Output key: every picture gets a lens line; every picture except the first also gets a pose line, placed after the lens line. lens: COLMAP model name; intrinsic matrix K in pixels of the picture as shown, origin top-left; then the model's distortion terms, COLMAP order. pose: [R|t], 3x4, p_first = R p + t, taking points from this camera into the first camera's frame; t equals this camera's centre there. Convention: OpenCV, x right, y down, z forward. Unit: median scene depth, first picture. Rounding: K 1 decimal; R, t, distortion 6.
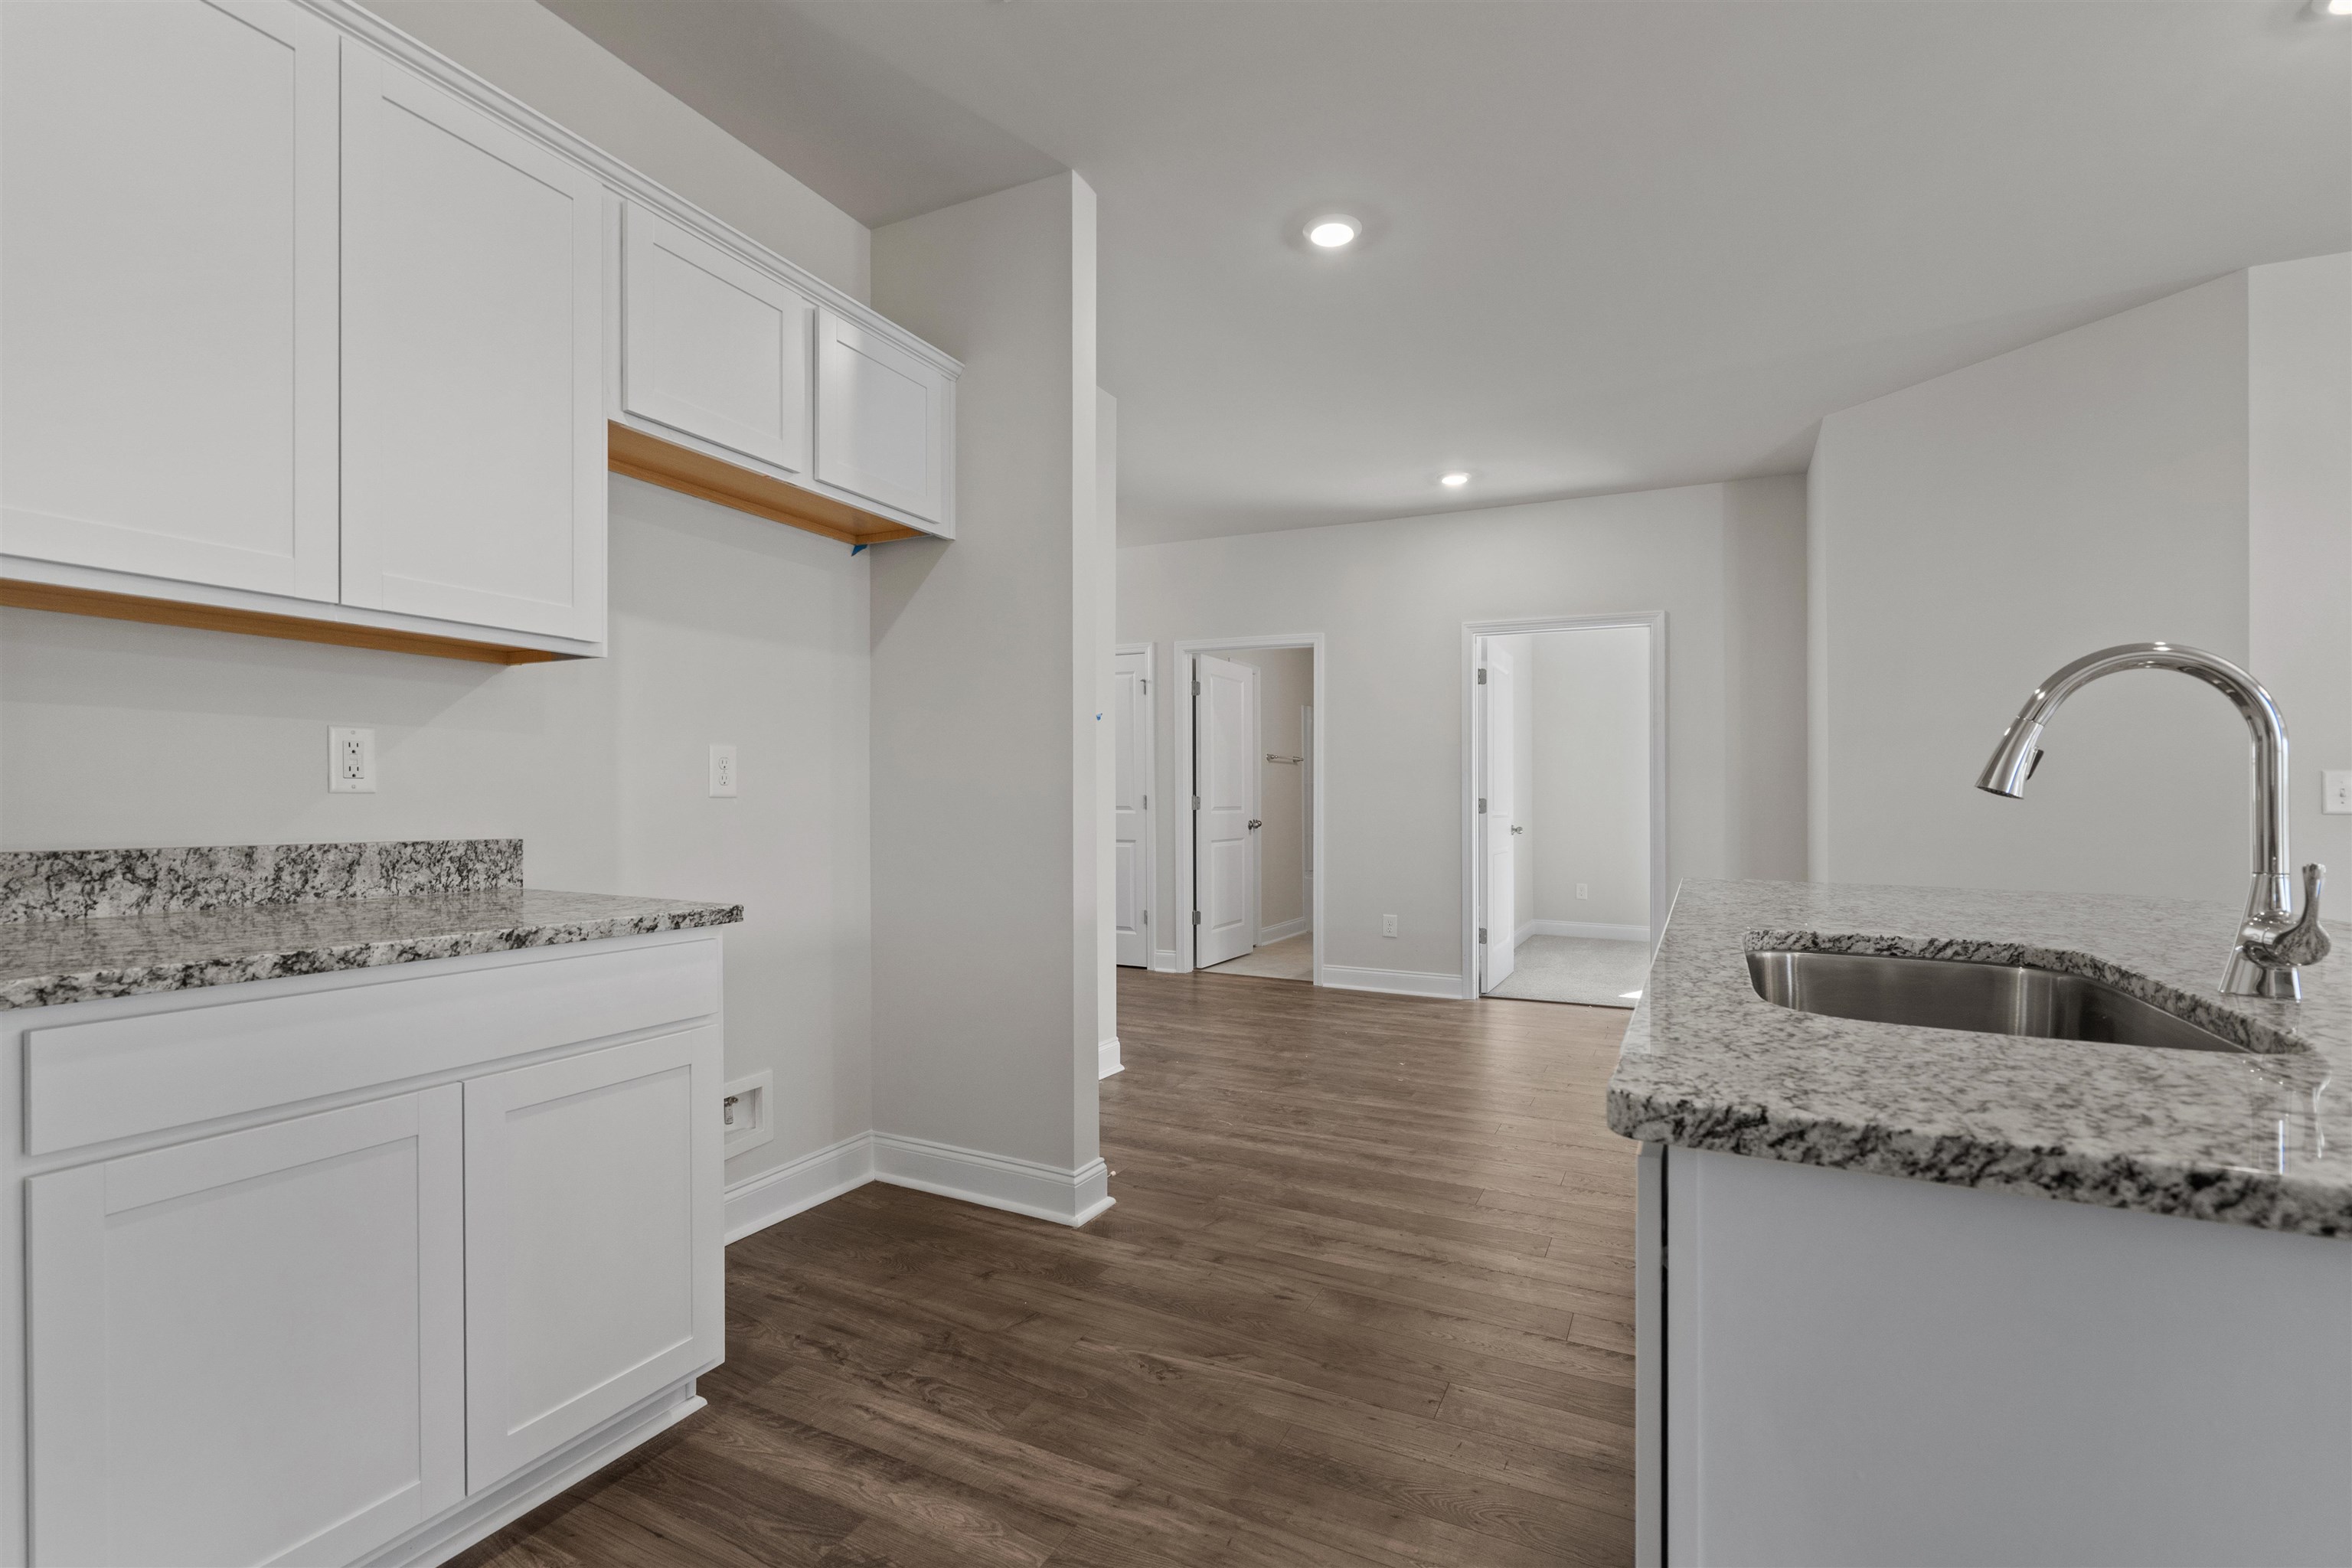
lens RADIAL K [[1053.8, 0, 1180.7], [0, 1053.8, 801.1], [0, 0, 1]] dist [0.003327, -0.000649]
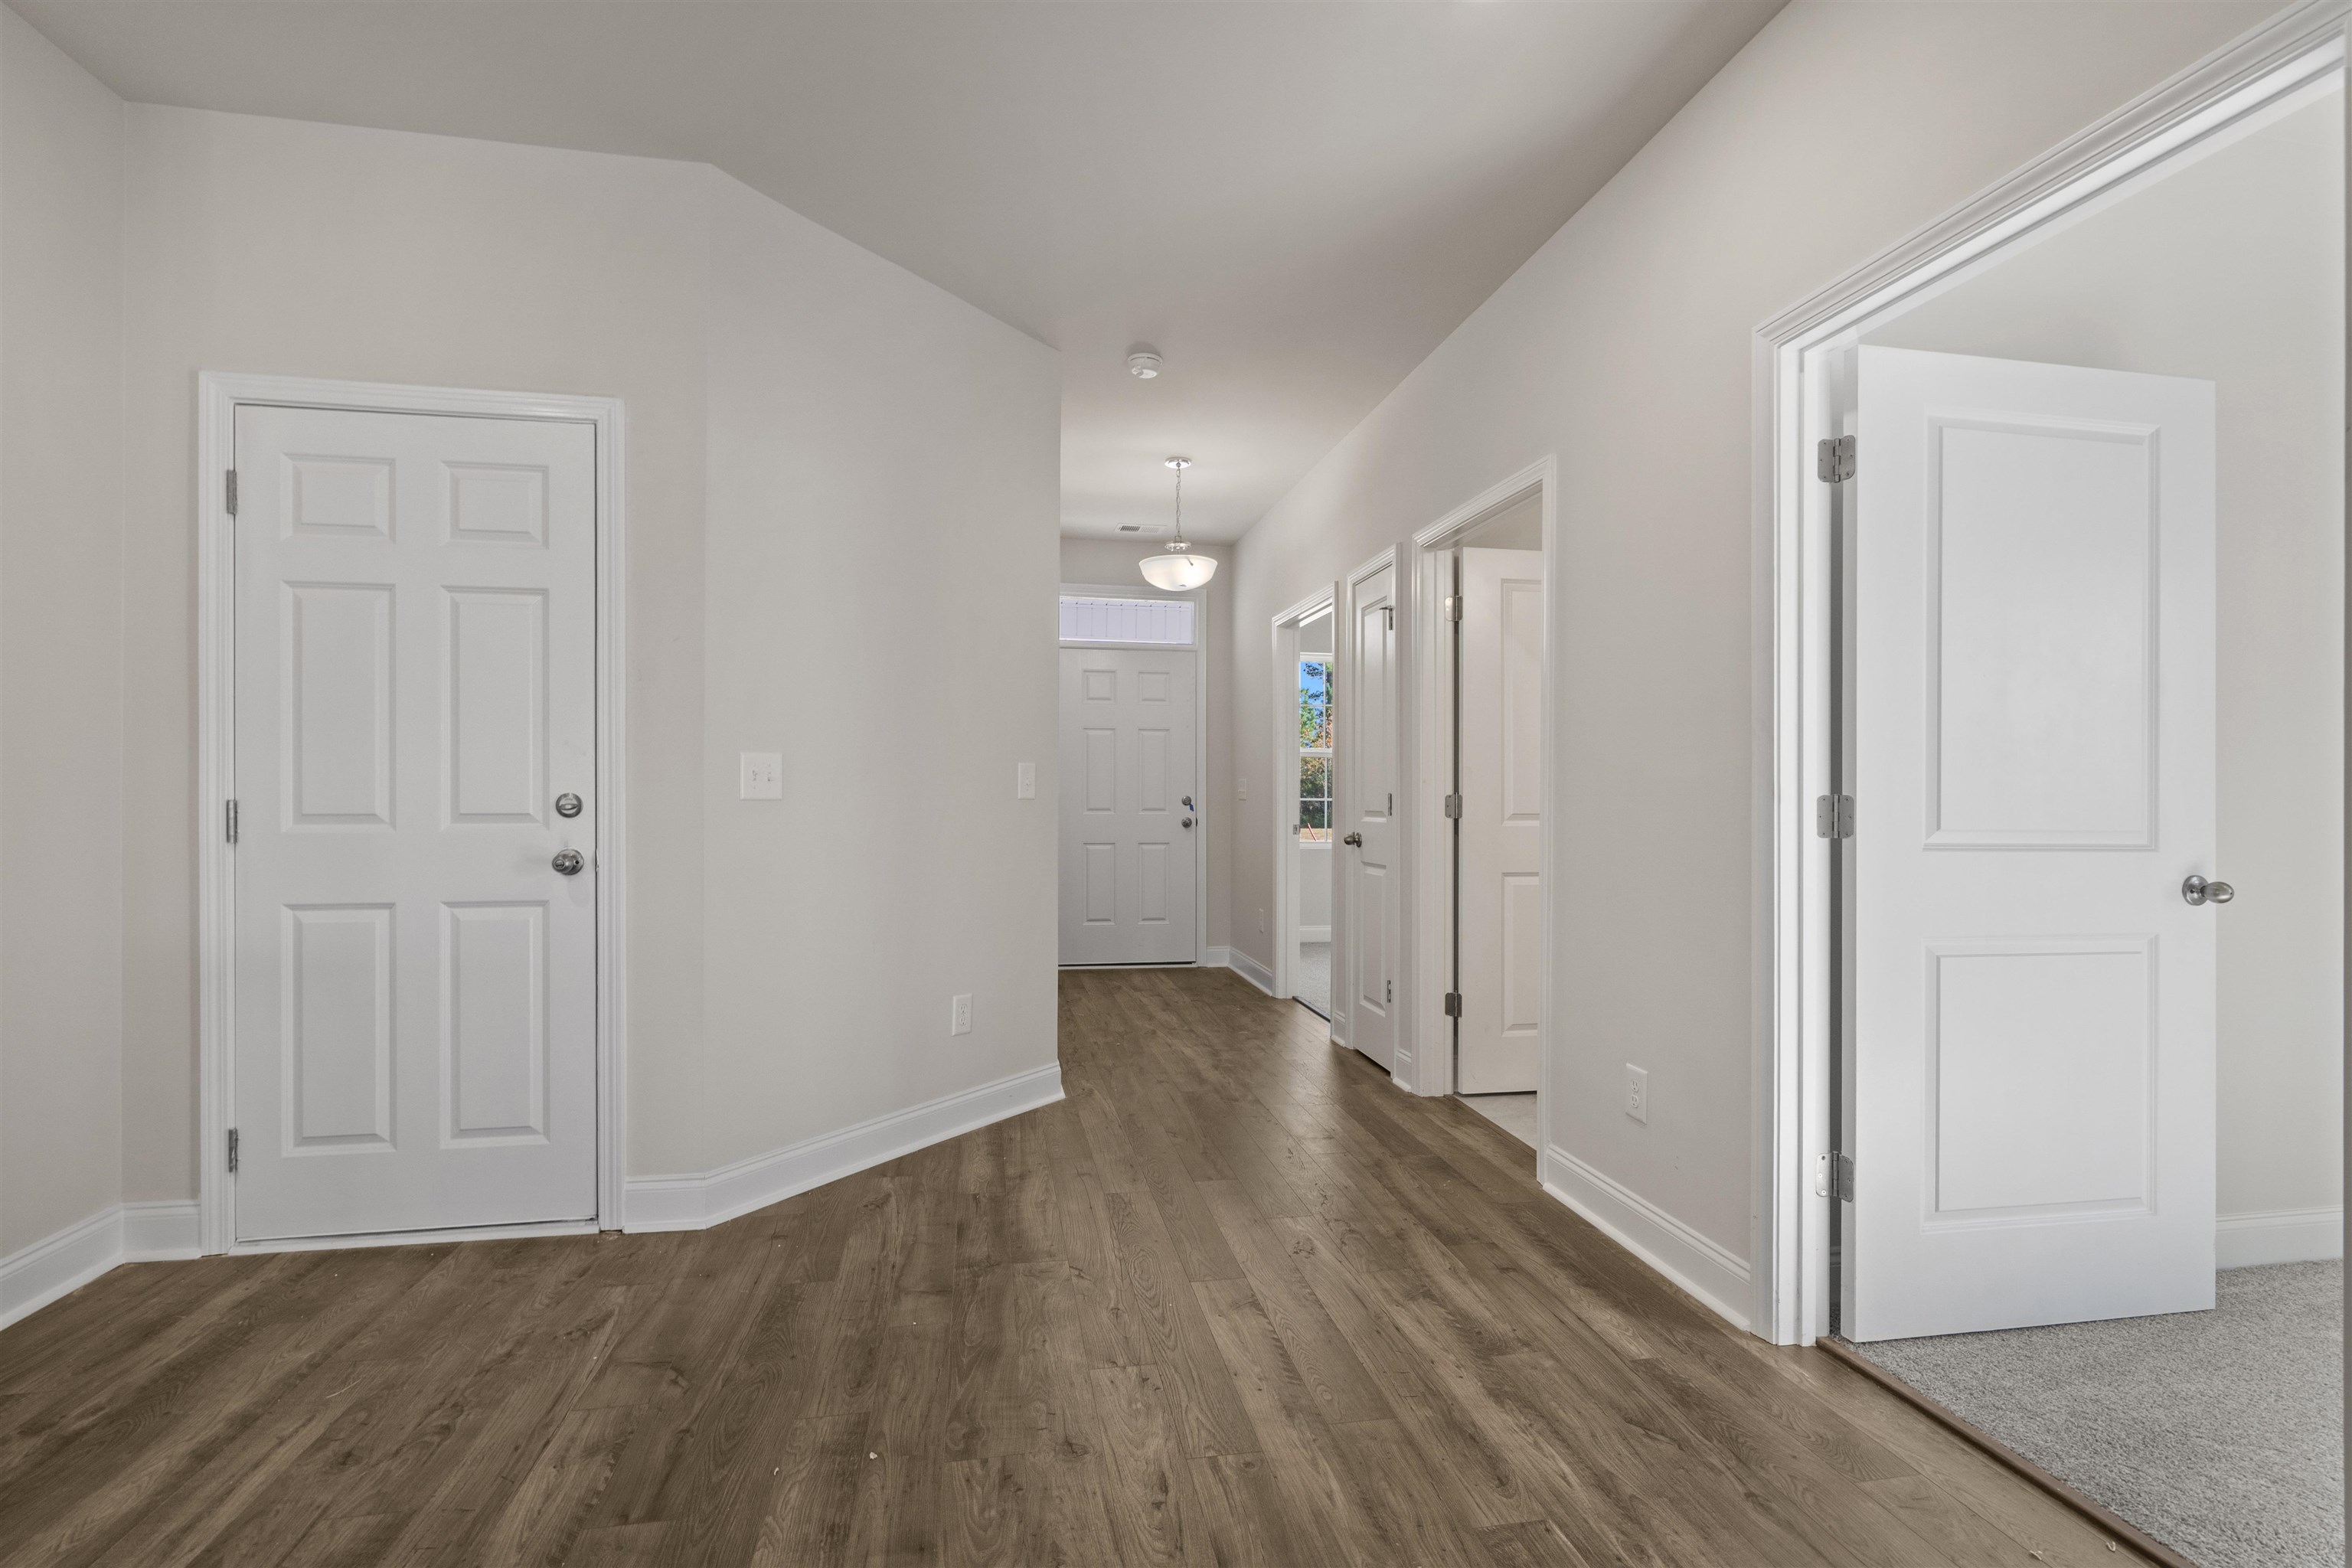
lens RADIAL K [[1053.8, 0, 1172.3], [0, 1053.8, 800.3], [0, 0, 1]] dist [0.003327, -0.000649]
pose [[0.600352, -0.002330, -0.799733, 1.055147], [-0.001430, 0.999991, -0.003987, 0.002776], [0.799735, 0.003537, 0.600343, 1.448060]]
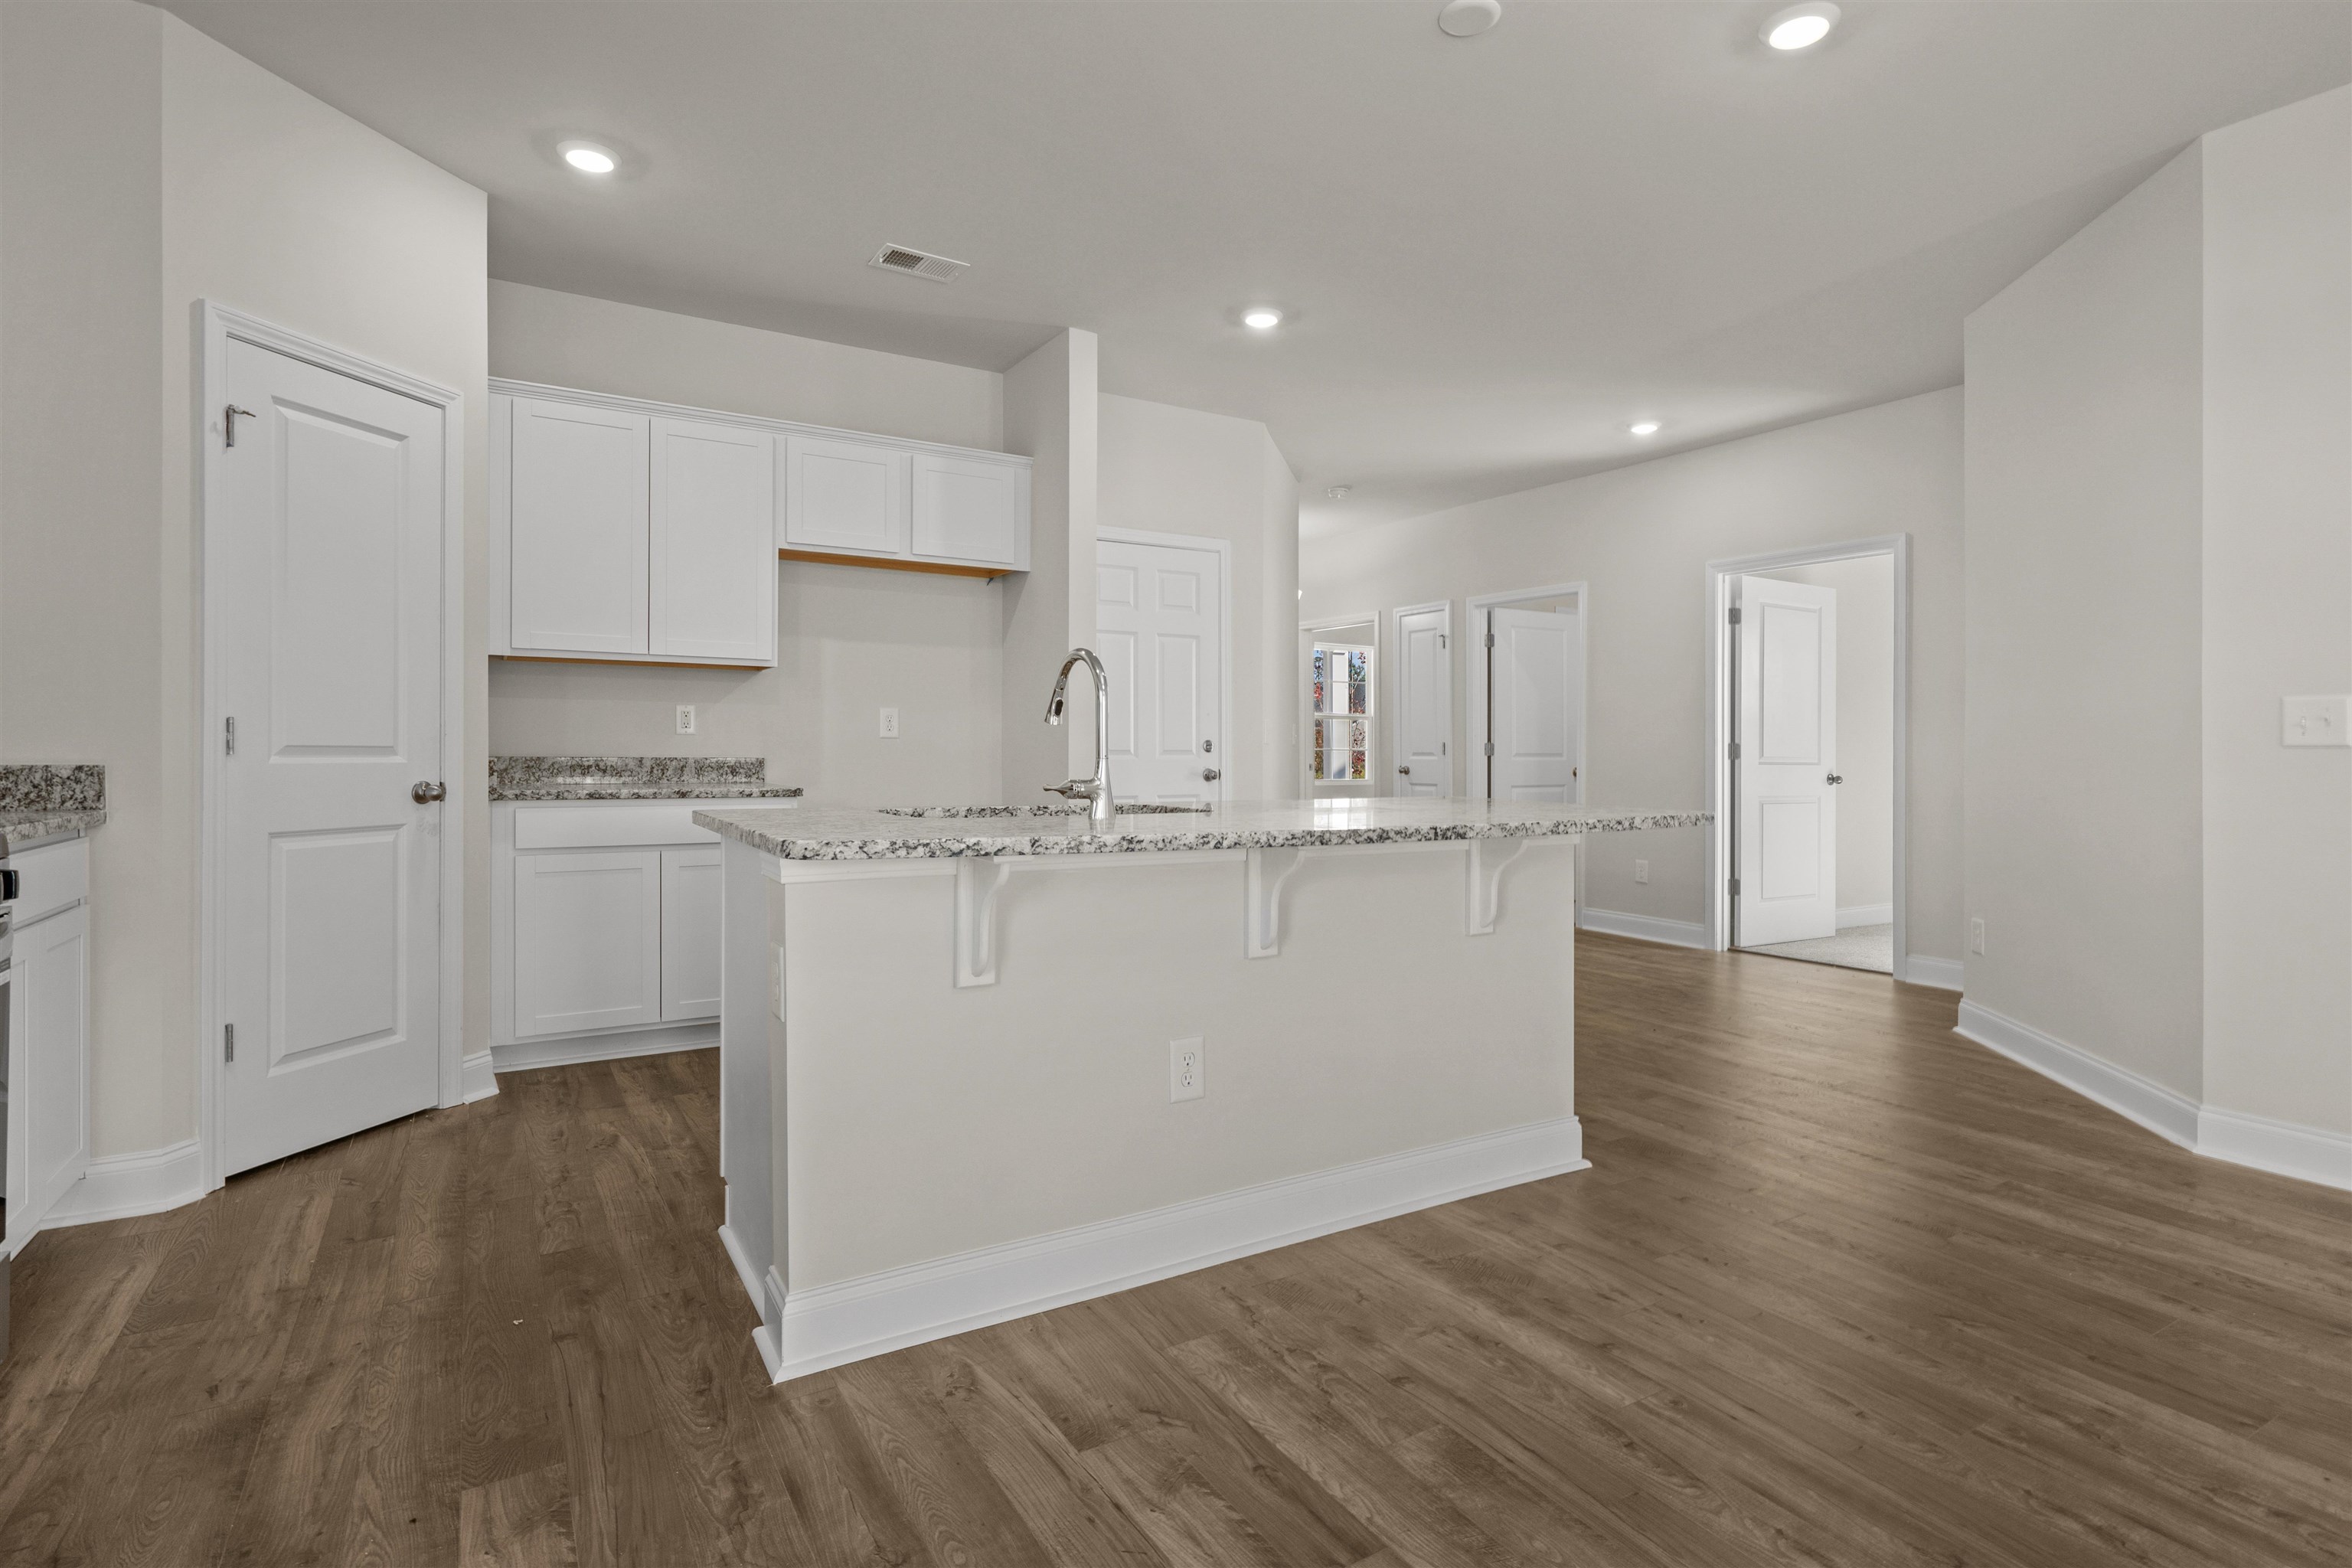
lens RADIAL K [[1171.6, 0, 1216.6], [0, 1171.6, 756.8], [0, 0, 1]] dist [0.014849, 0.000804]
pose [[0.852188, 0.000818, -0.523236, 1.069460], [-0.001641, 0.999998, -0.001109, 0.028644], [0.523234, 0.001804, 0.852187, -0.374519]]
